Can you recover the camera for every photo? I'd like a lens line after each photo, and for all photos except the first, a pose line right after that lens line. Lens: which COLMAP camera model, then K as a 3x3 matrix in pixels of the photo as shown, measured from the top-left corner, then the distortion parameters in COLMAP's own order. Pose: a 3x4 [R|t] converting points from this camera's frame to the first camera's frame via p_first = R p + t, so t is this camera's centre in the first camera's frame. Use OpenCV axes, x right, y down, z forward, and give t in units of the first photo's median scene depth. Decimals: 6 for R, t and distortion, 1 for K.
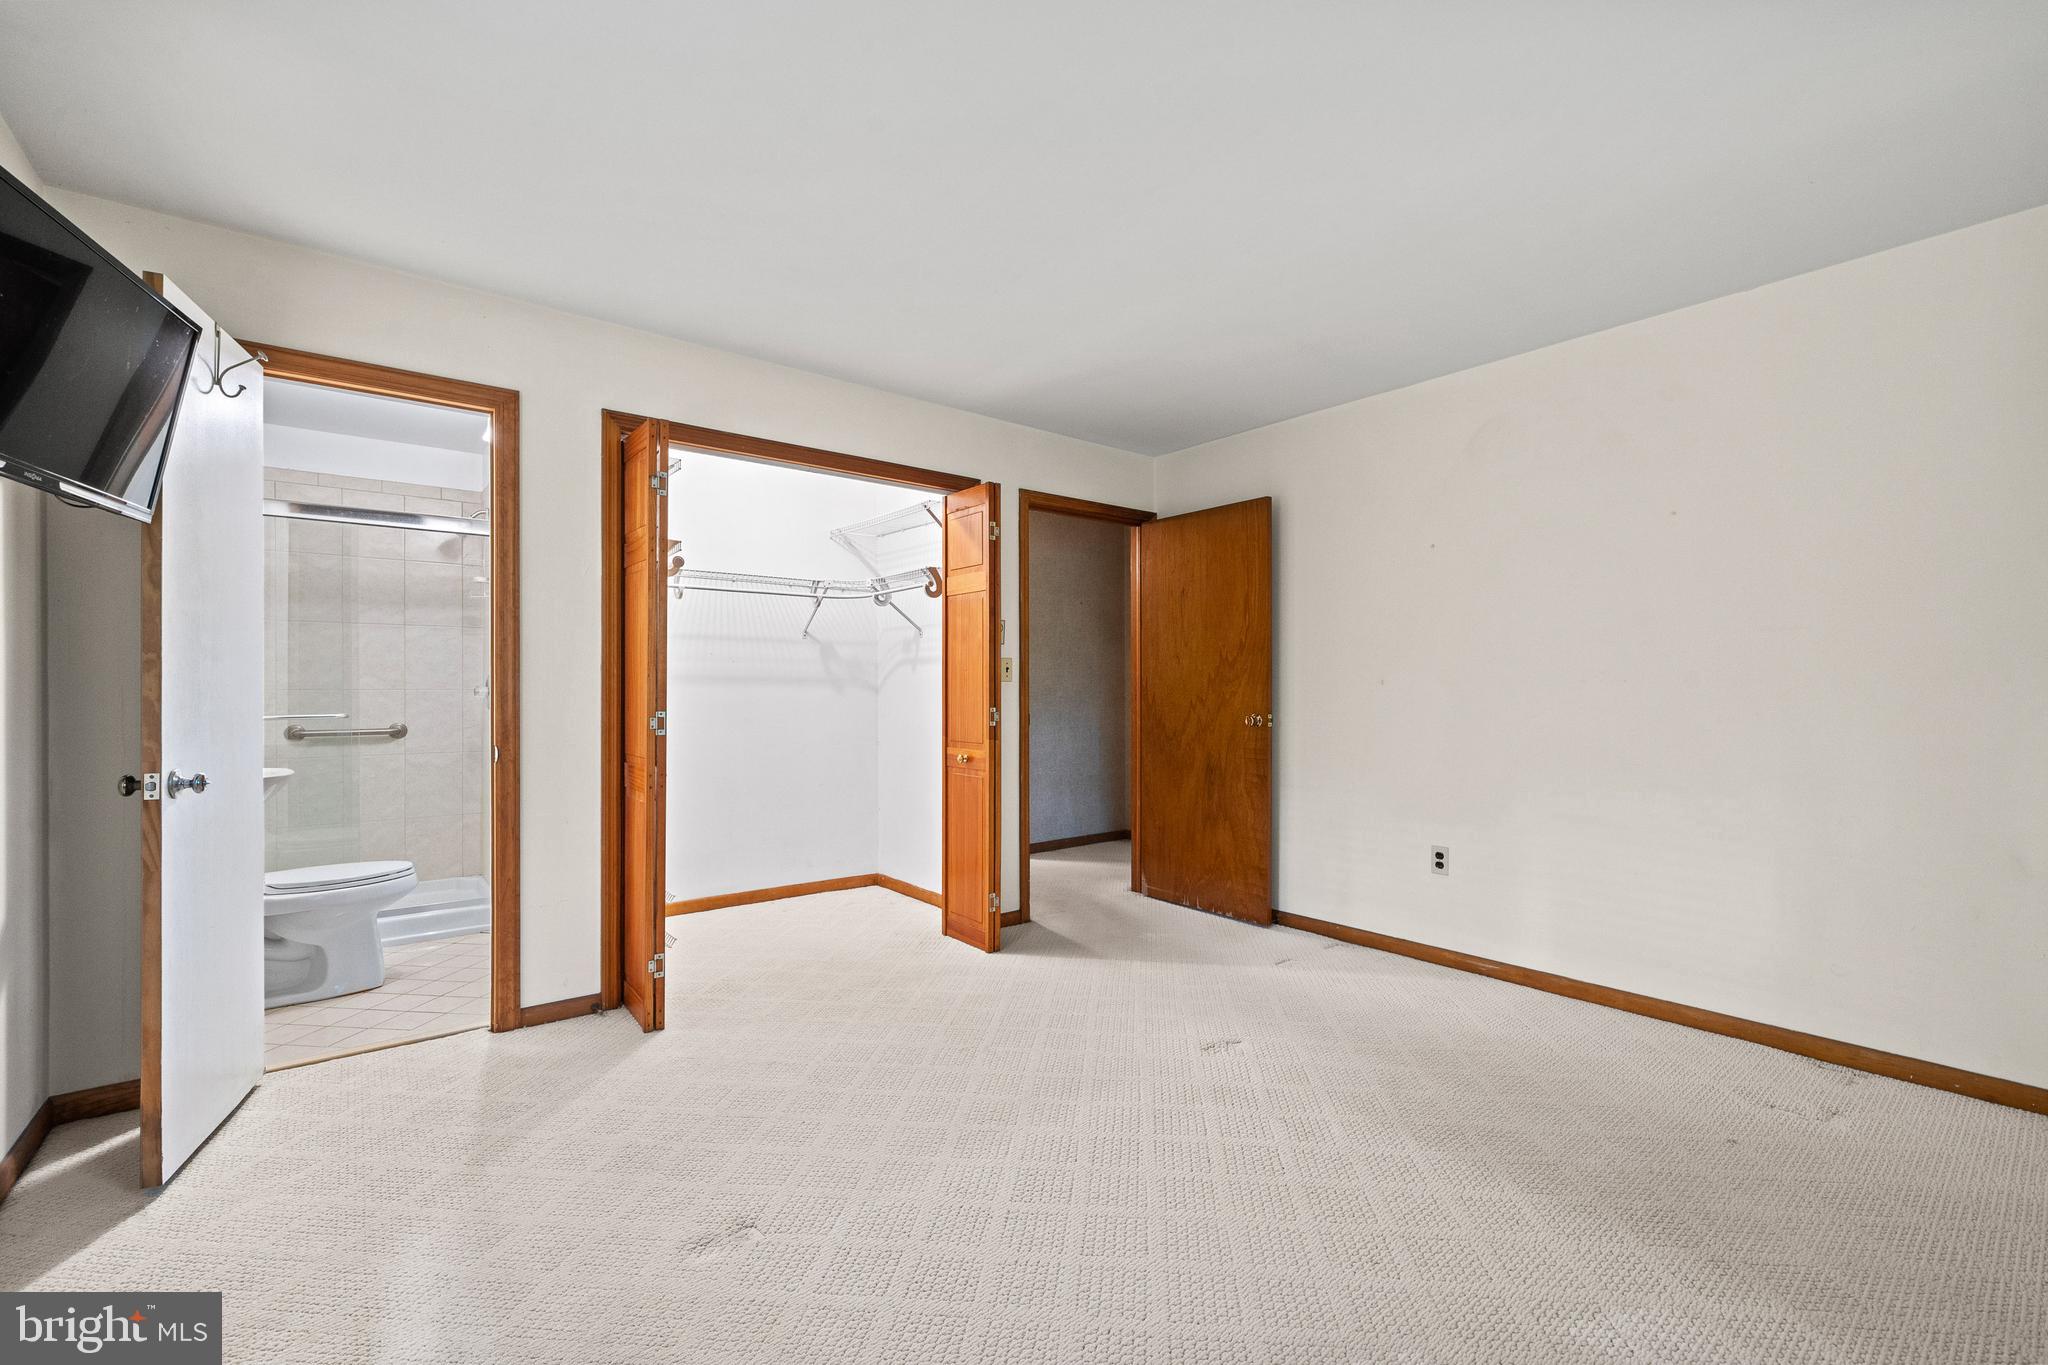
lens RADIAL K [[834.6, 0, 978.6], [0, 834.6, 681.2], [0, 0, 1]] dist [0.001996, -0.000004]
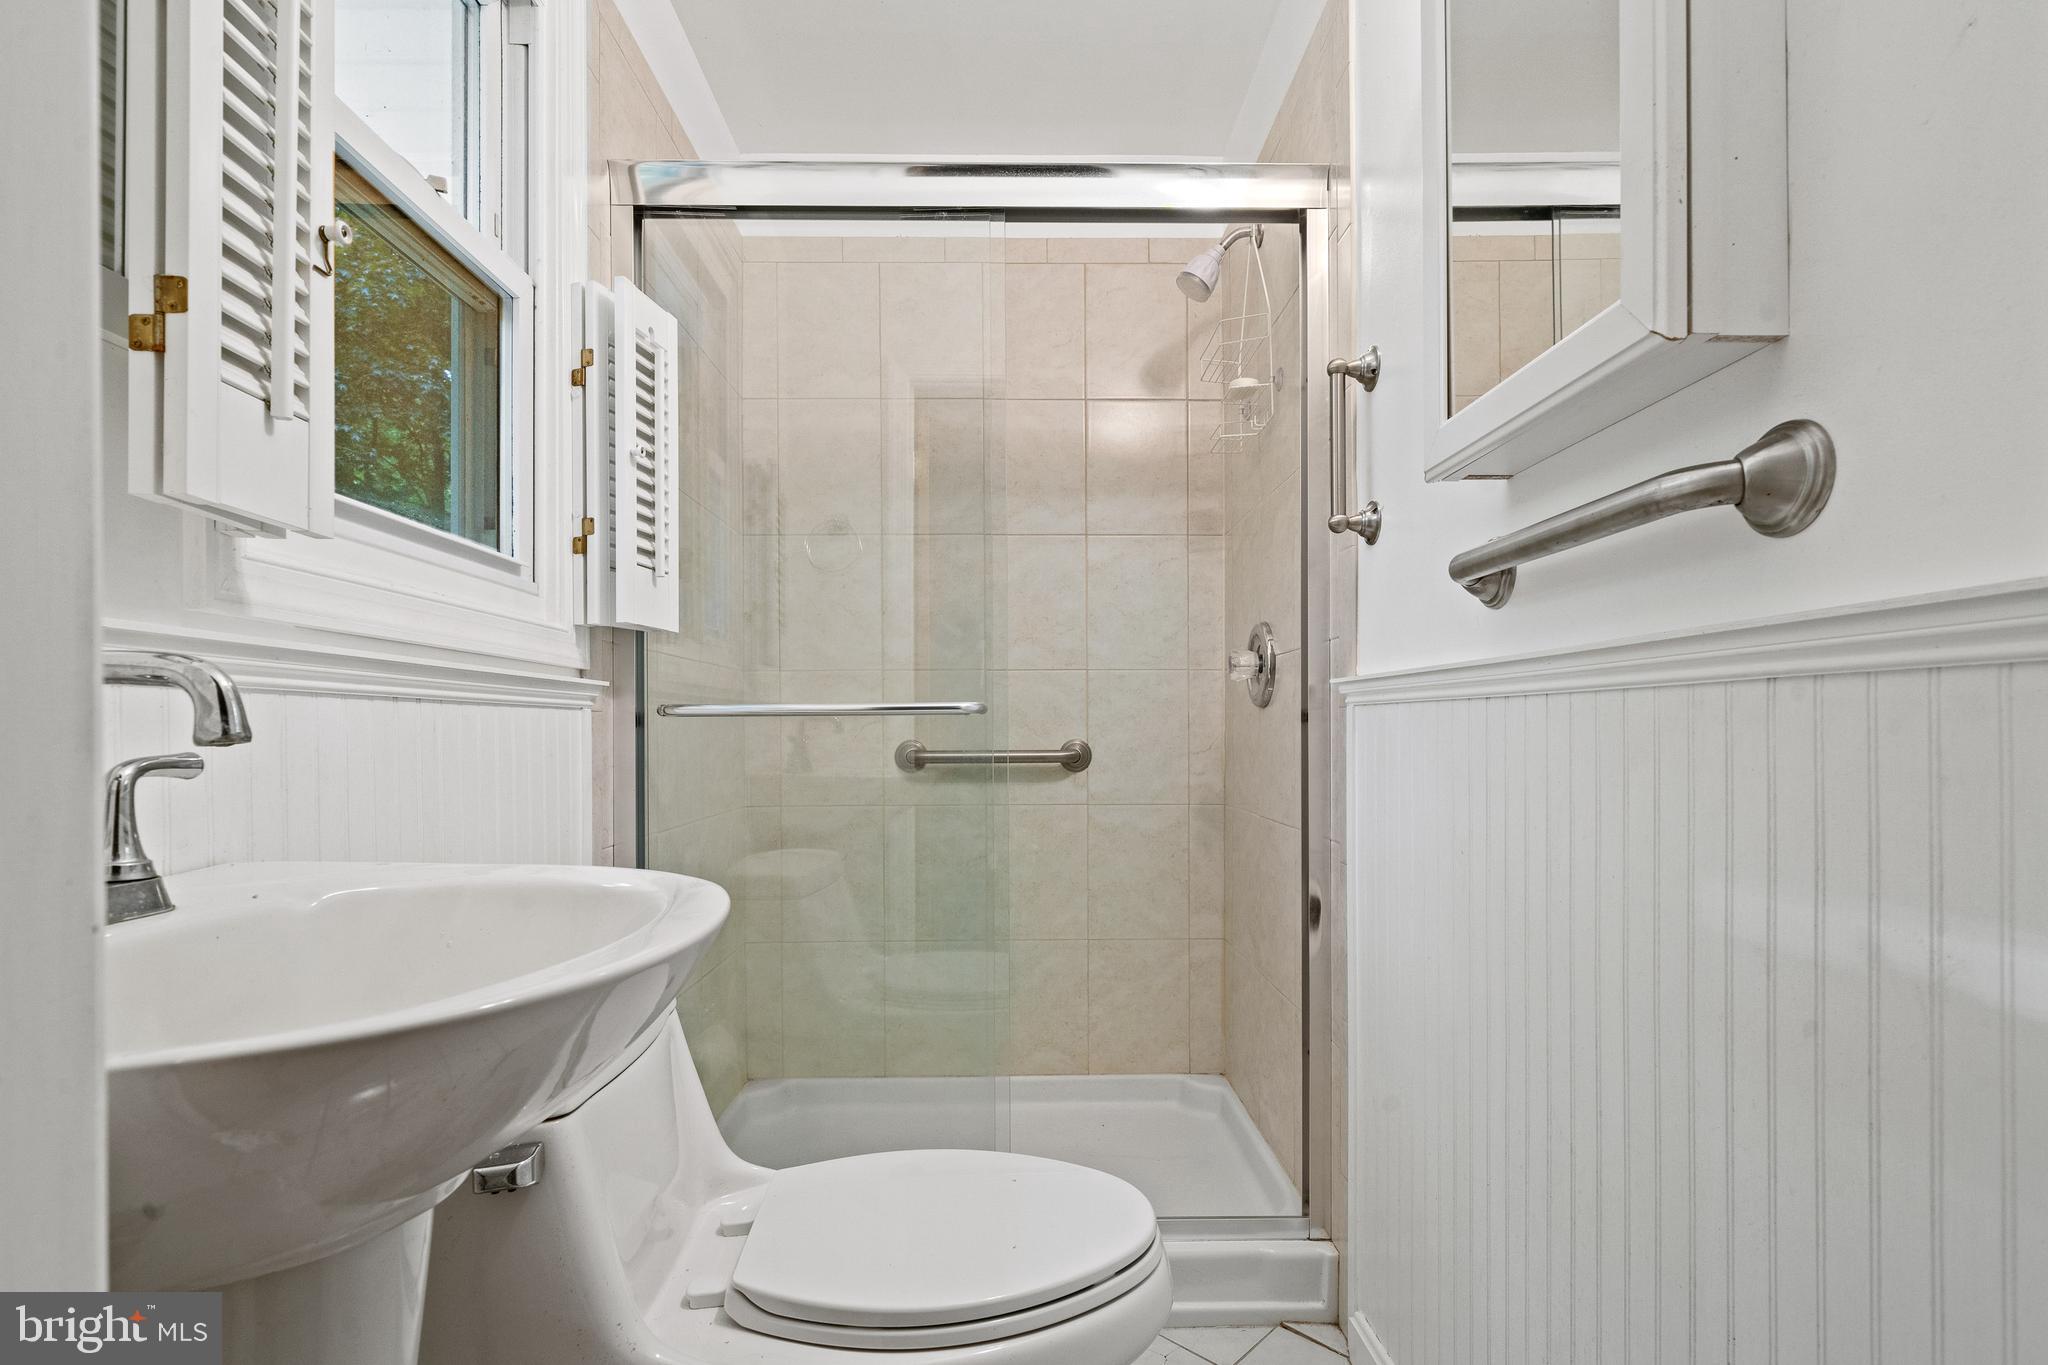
lens RADIAL K [[985.2, 0, 1023.9], [0, 985.2, 696.3], [0, 0, 1]] dist [-0.000736, 0.000754]
pose [[0.811471, -0.014811, -0.584205, -0.390890], [0.003242, 0.999777, -0.020844, 0.037071], [0.584383, 0.015020, 0.811339, 0.527859]]
